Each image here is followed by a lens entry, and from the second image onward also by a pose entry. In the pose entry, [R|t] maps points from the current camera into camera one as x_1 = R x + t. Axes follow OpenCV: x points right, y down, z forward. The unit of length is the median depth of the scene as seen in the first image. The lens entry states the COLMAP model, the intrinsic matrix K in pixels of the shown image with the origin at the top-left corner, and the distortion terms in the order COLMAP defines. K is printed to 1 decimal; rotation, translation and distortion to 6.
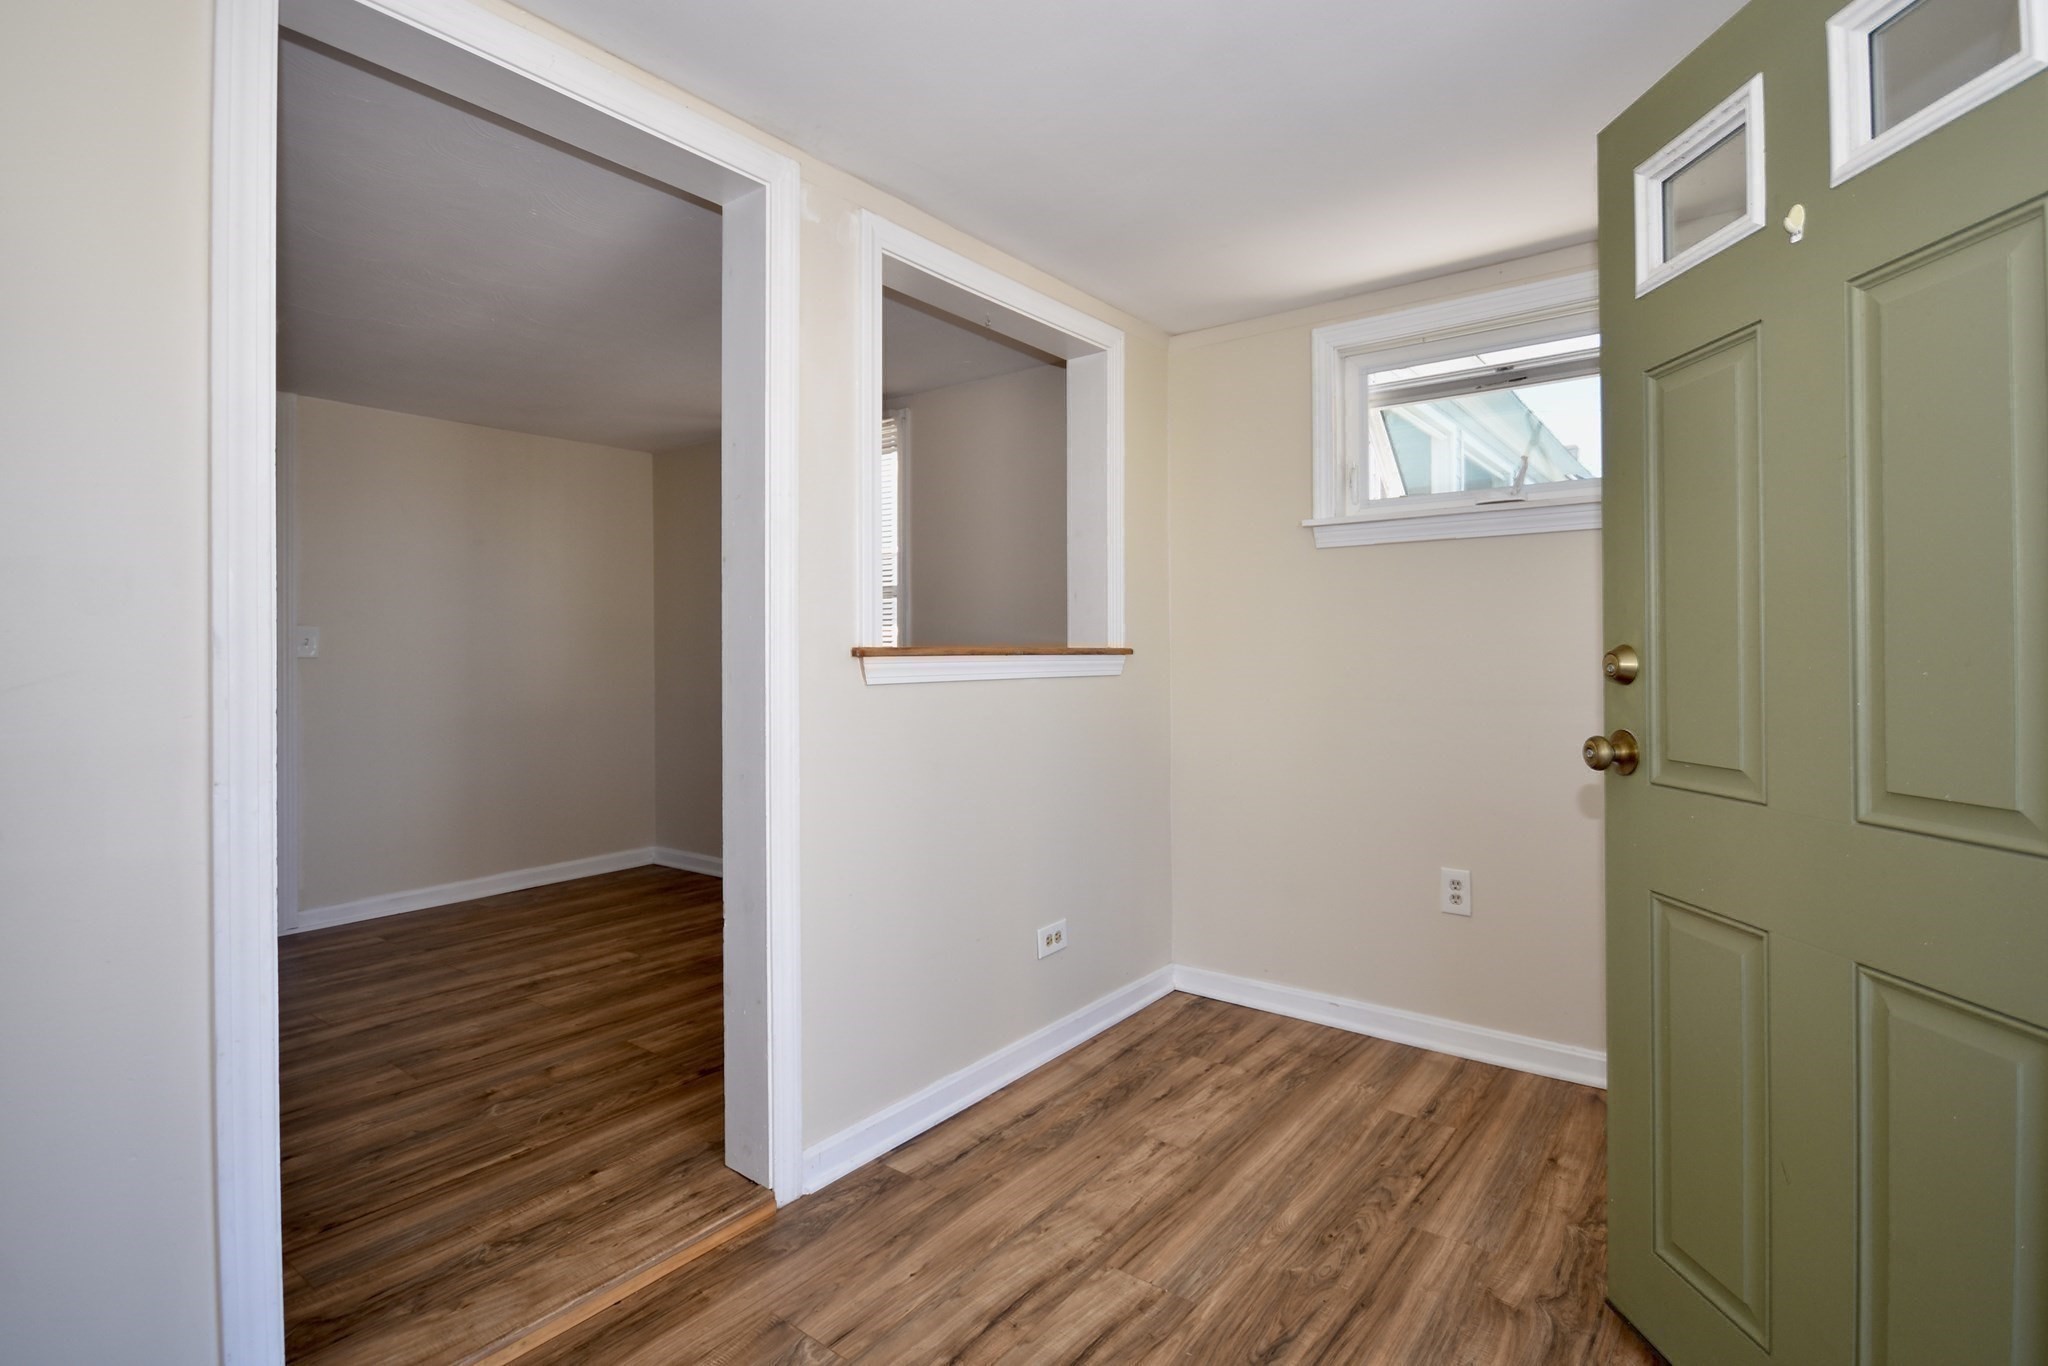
lens RADIAL K [[957.4, 0, 1158.3], [0, 957.4, 647.3], [0, 0, 1]] dist [-0.001445, 0.000028]
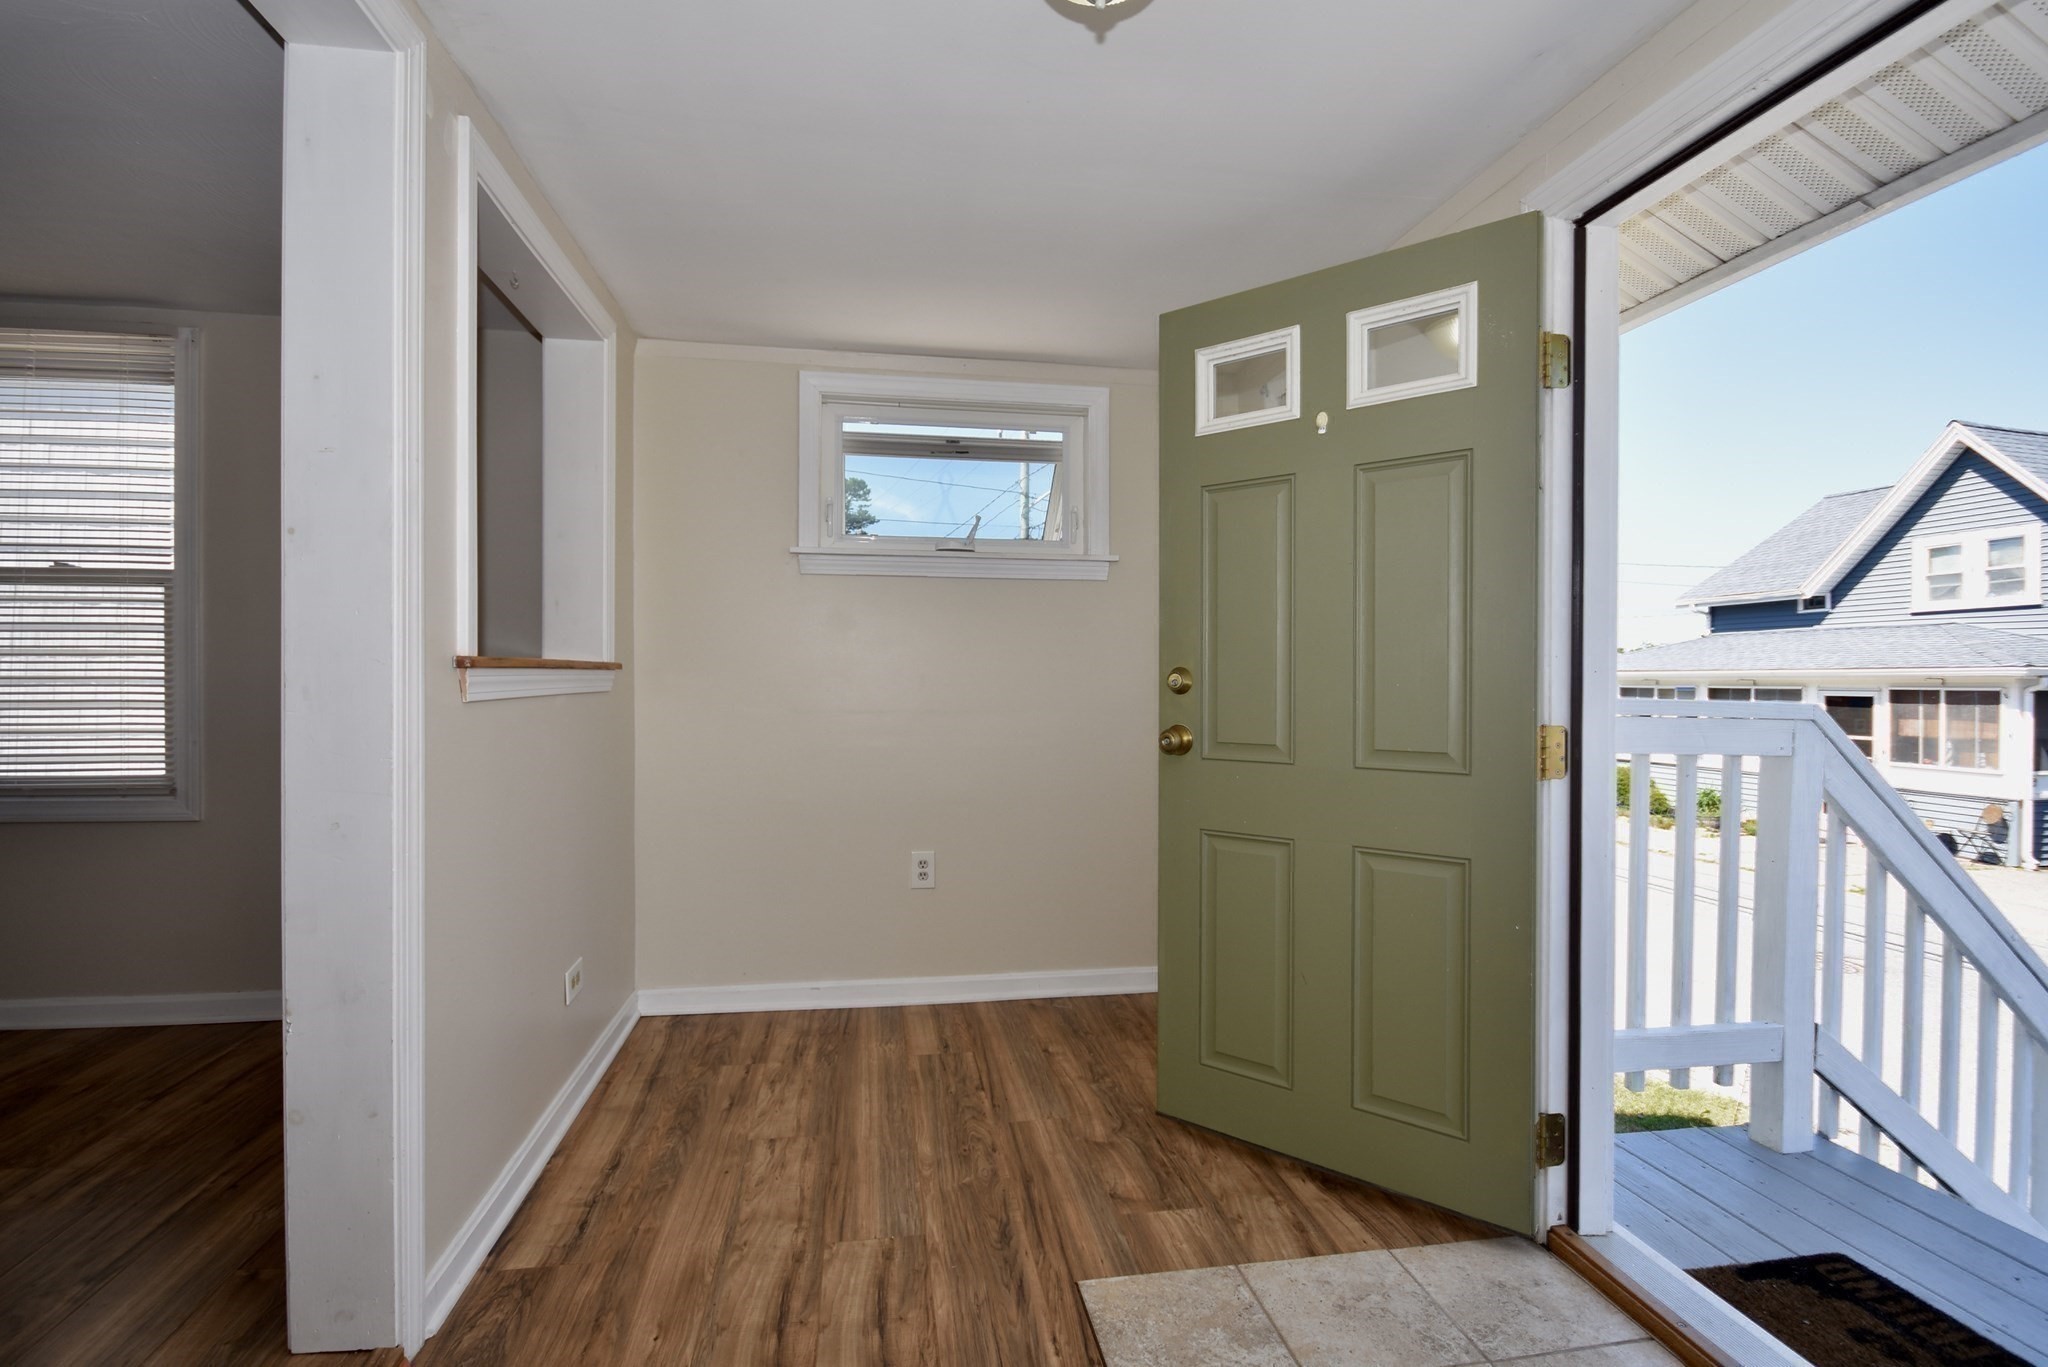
lens RADIAL K [[911.2, 0, 1024.0], [0, 911.2, 683.5], [0, 0, 1]] dist [-0.000229, 0.000026]
pose [[0.723286, 0.003267, 0.690540, -0.527730], [-0.014595, 0.999838, 0.010556, 0.008790], [-0.690394, -0.017713, 0.723217, 0.113725]]
